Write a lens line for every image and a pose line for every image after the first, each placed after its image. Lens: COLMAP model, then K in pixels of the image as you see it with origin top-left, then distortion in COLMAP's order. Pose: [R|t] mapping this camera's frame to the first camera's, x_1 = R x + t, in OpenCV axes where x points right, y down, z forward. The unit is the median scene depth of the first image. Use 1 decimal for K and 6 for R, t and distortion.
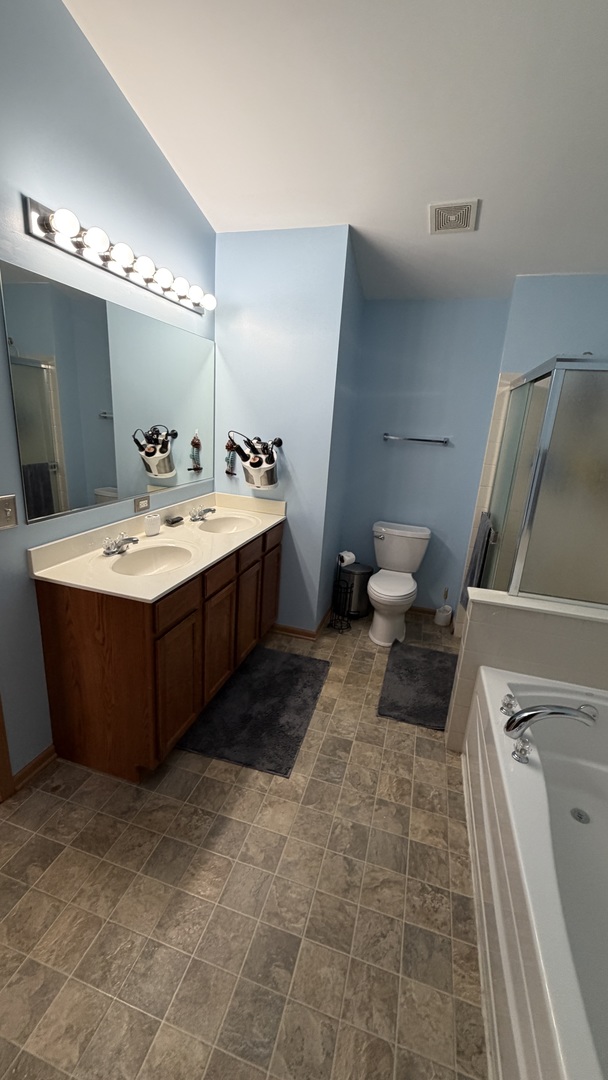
lens RADIAL K [[430.2, 0, 303.0], [0, 430.2, 540.7], [0, 0, 1]] dist [-0.002206, -0.000101]
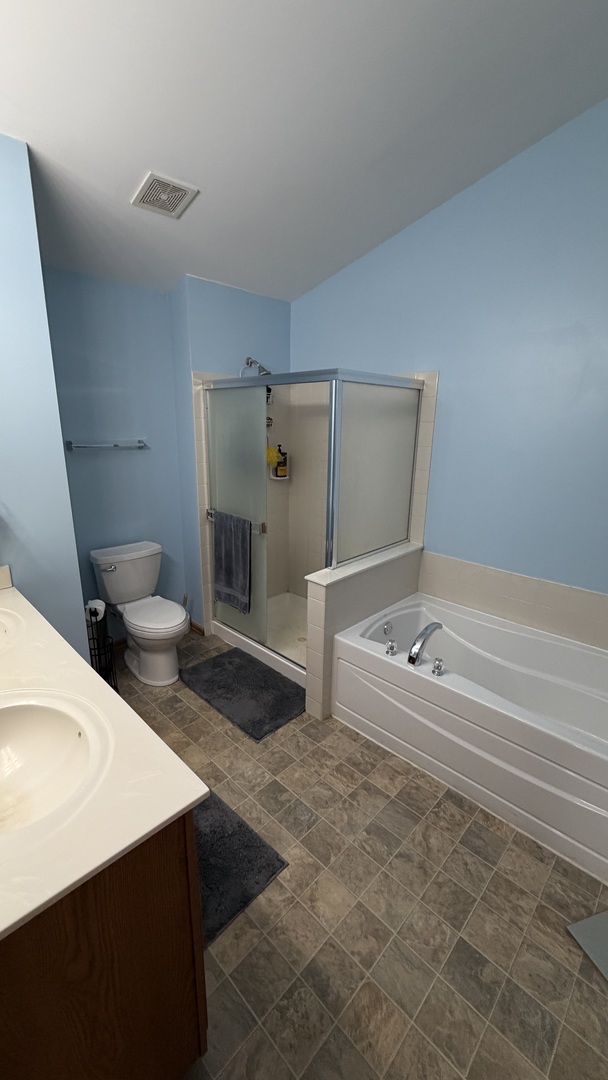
lens RADIAL K [[430.2, 0, 303.0], [0, 430.2, 540.7], [0, 0, 1]] dist [-0.002206, -0.000101]
pose [[0.461877, -0.289545, 0.838352, -0.546563], [0.261113, 0.947714, 0.183460, -0.194367], [-0.847638, 0.134169, 0.513331, 0.464371]]
